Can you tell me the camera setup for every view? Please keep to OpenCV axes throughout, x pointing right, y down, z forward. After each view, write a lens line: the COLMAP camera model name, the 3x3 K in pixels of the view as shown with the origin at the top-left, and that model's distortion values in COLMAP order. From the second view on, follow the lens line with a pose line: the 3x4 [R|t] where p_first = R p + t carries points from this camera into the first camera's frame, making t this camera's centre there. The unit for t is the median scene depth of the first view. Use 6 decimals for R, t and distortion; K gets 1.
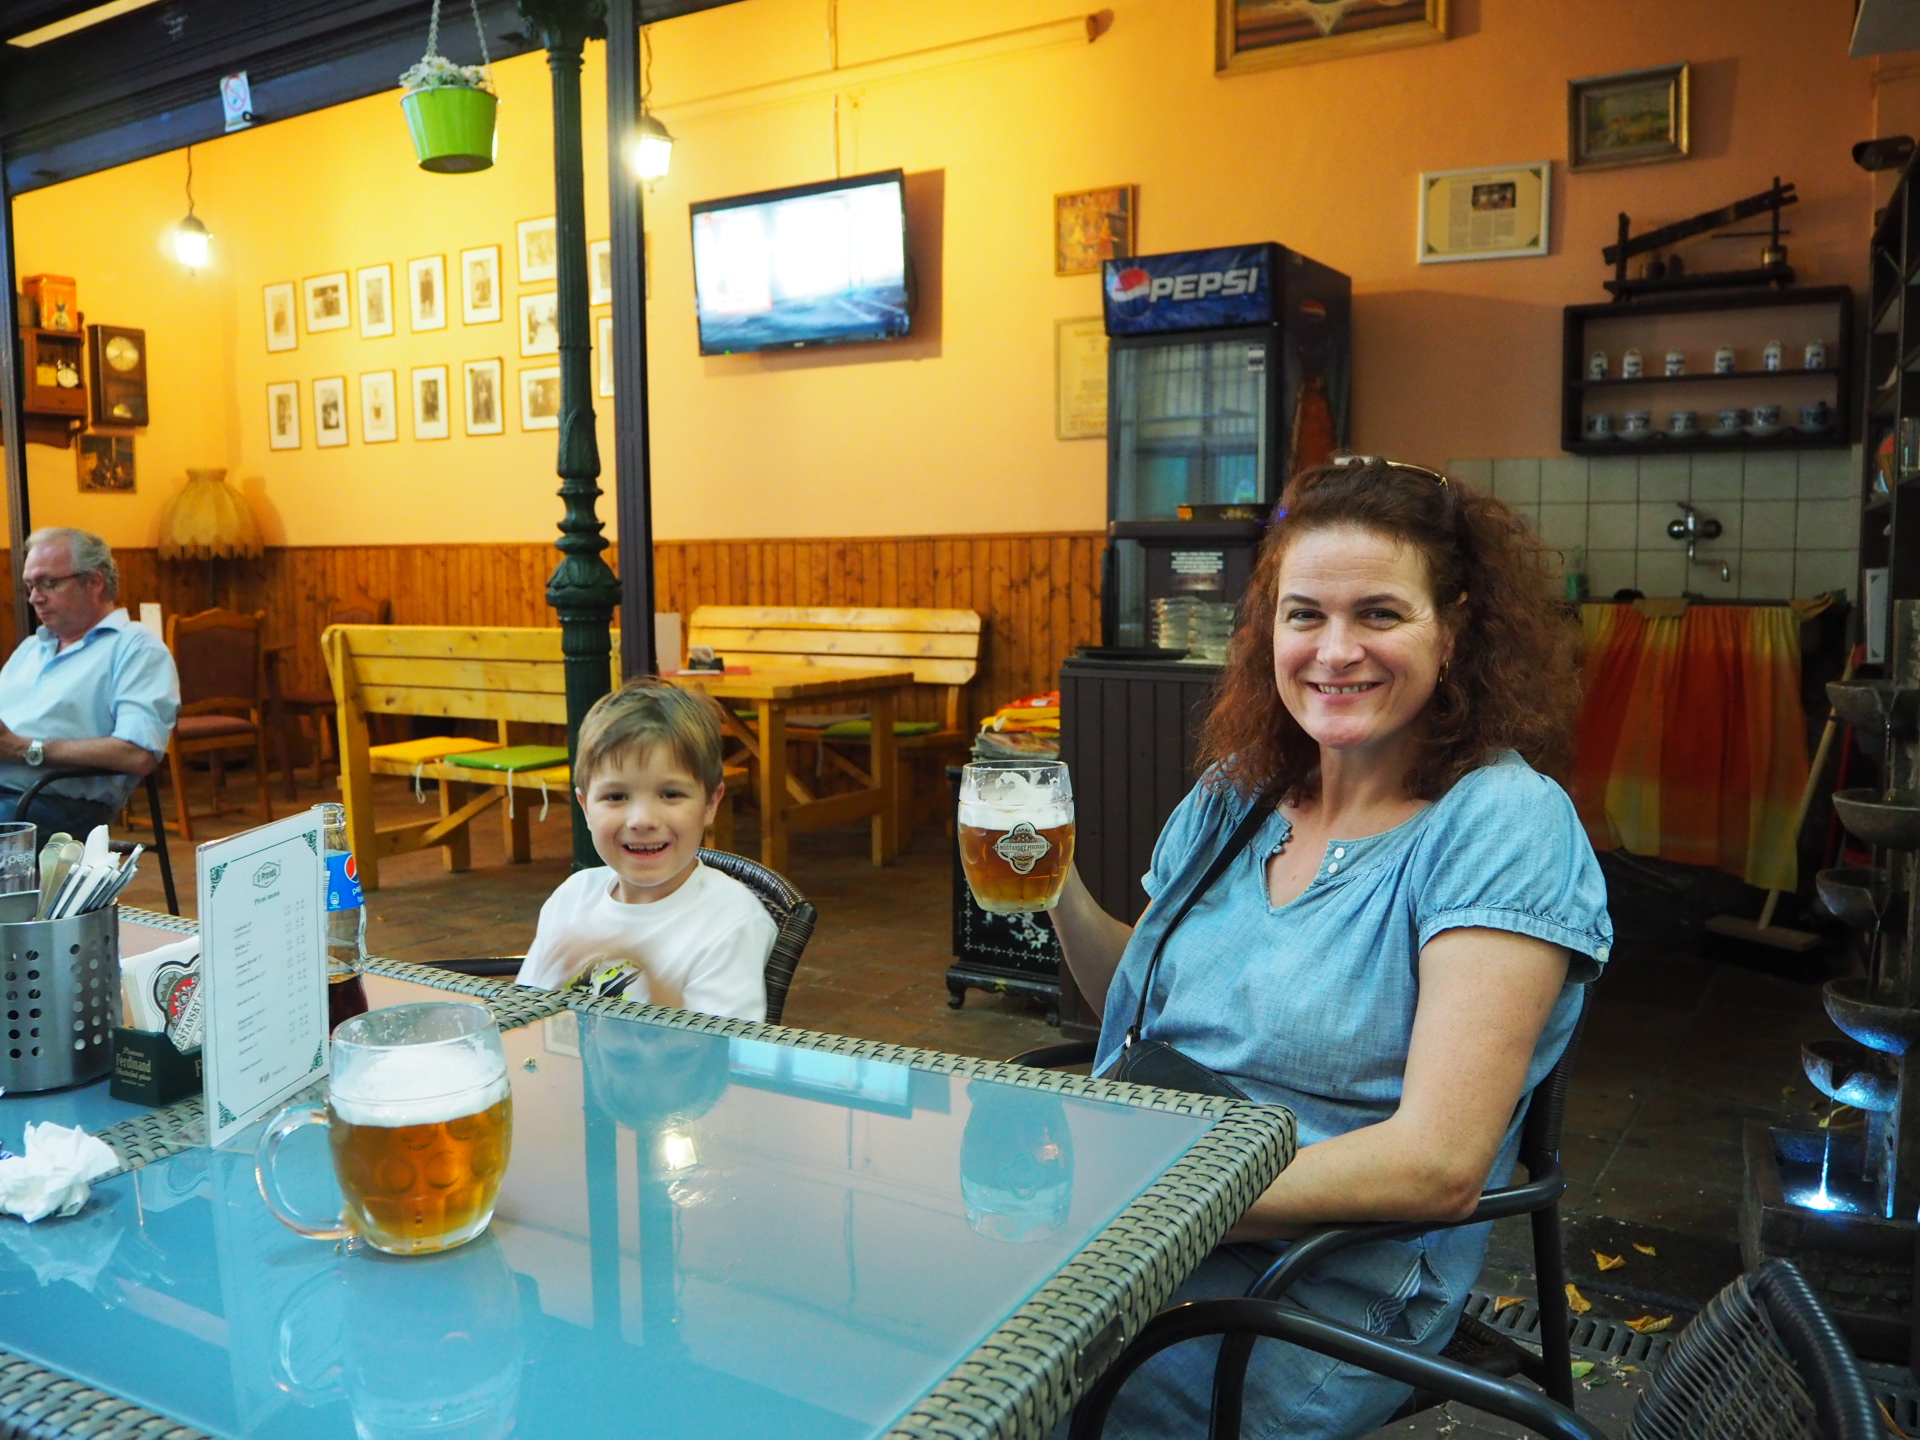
lens RADIAL K [[1534.1, 0, 955.7], [0, 1534.1, 713.8], [0, 0, 1]] dist [-0.052101, -0.008429]
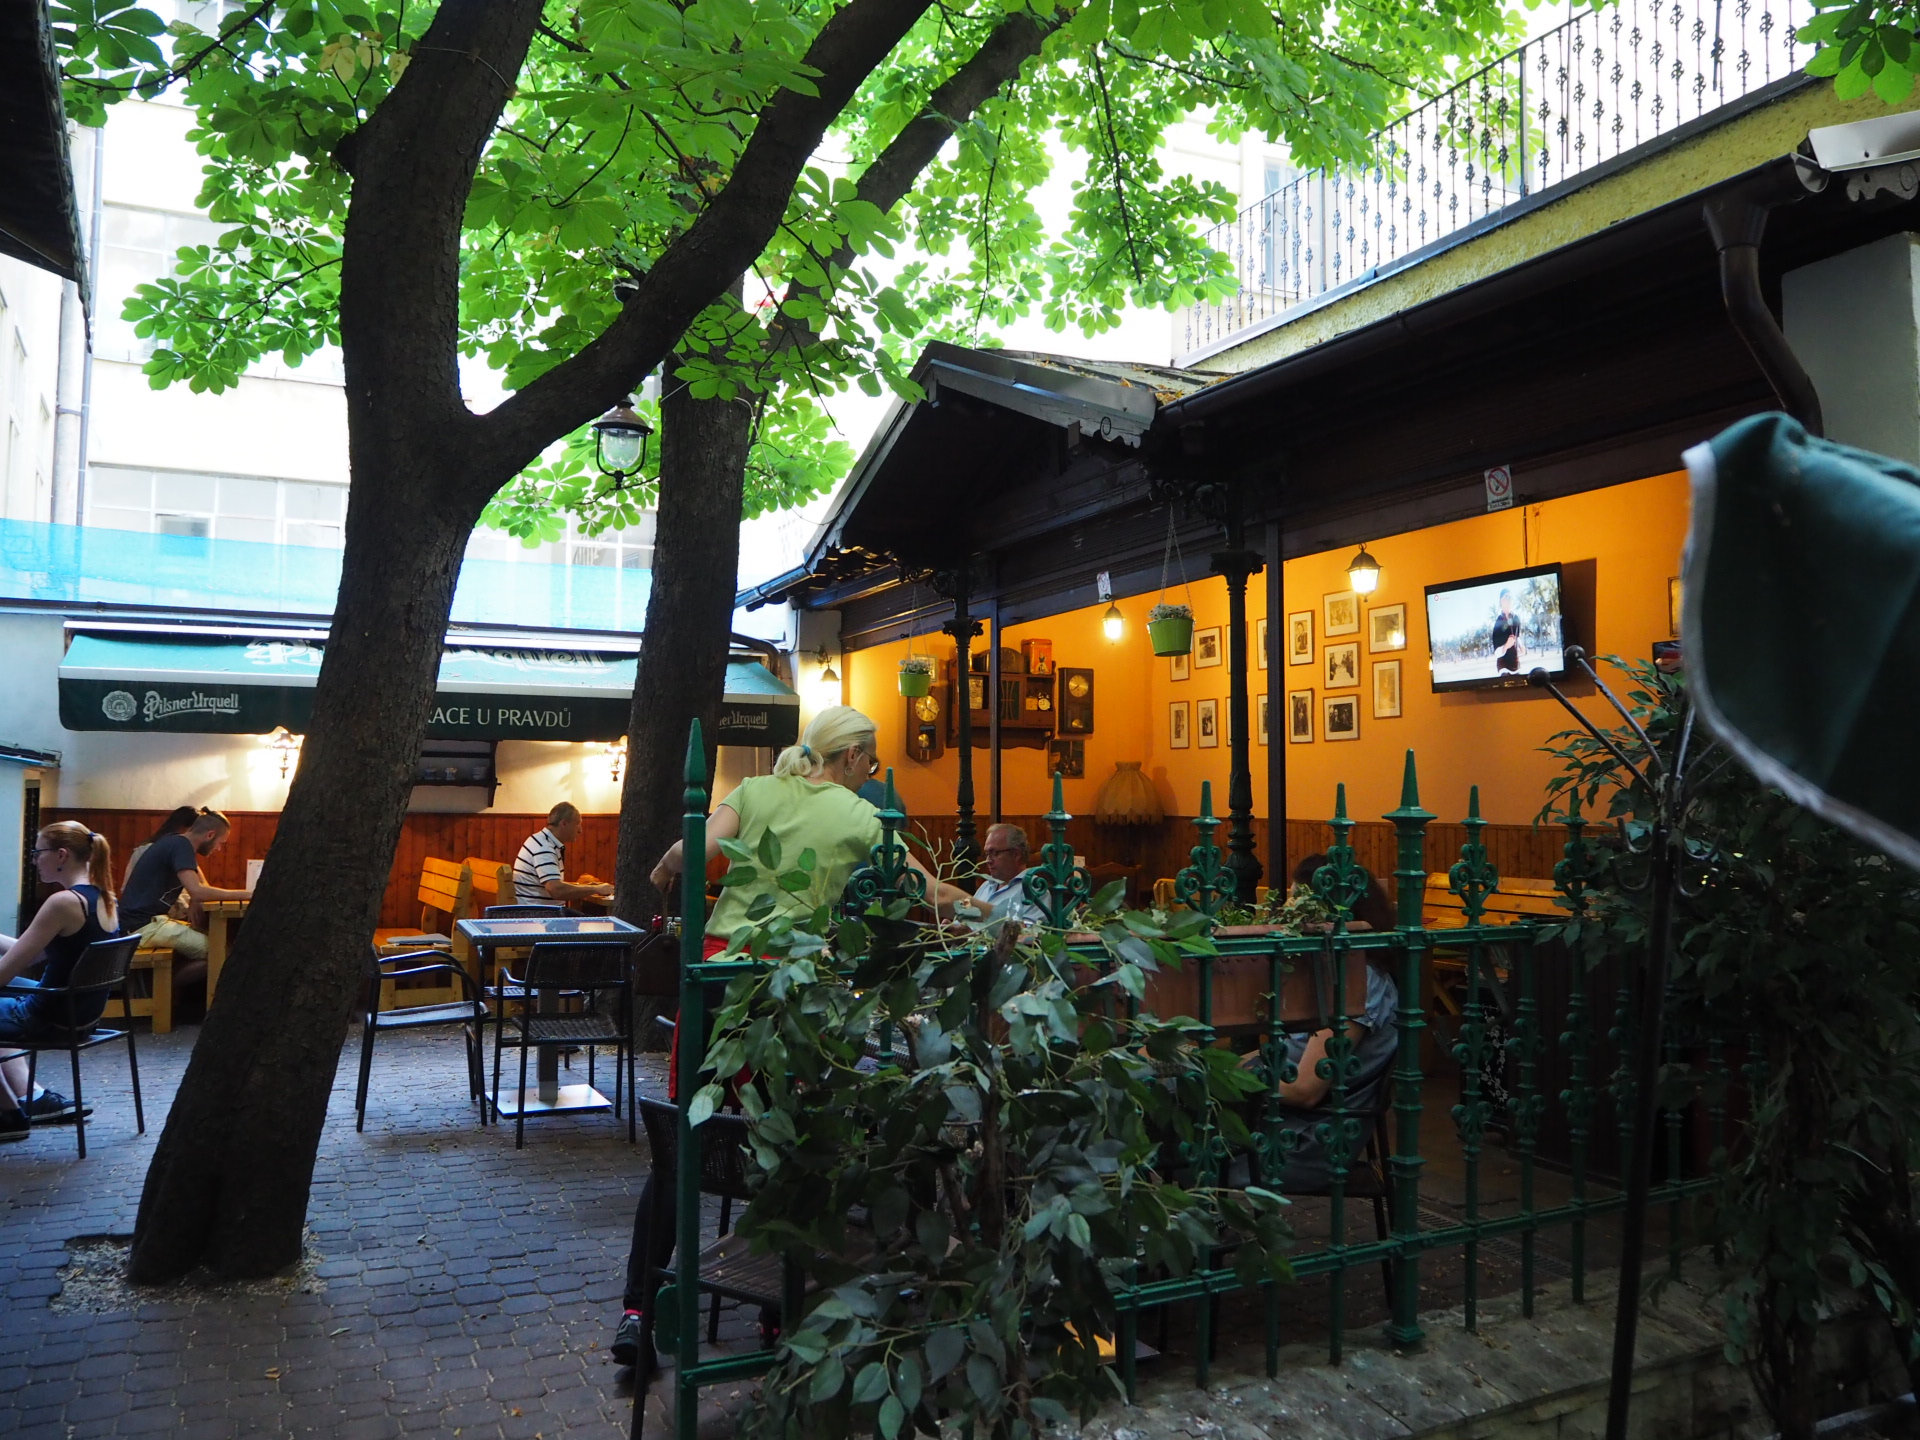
lens RADIAL K [[1534.1, 0, 960.7], [0, 1534.1, 723.1], [0, 0, 1]] dist [-0.052101, -0.008429]
pose [[0.816442, -0.015593, -0.577217, 0.232394], [-0.071931, 0.989102, -0.128462, 0.001709], [0.572929, 0.146402, 0.806423, -0.296023]]
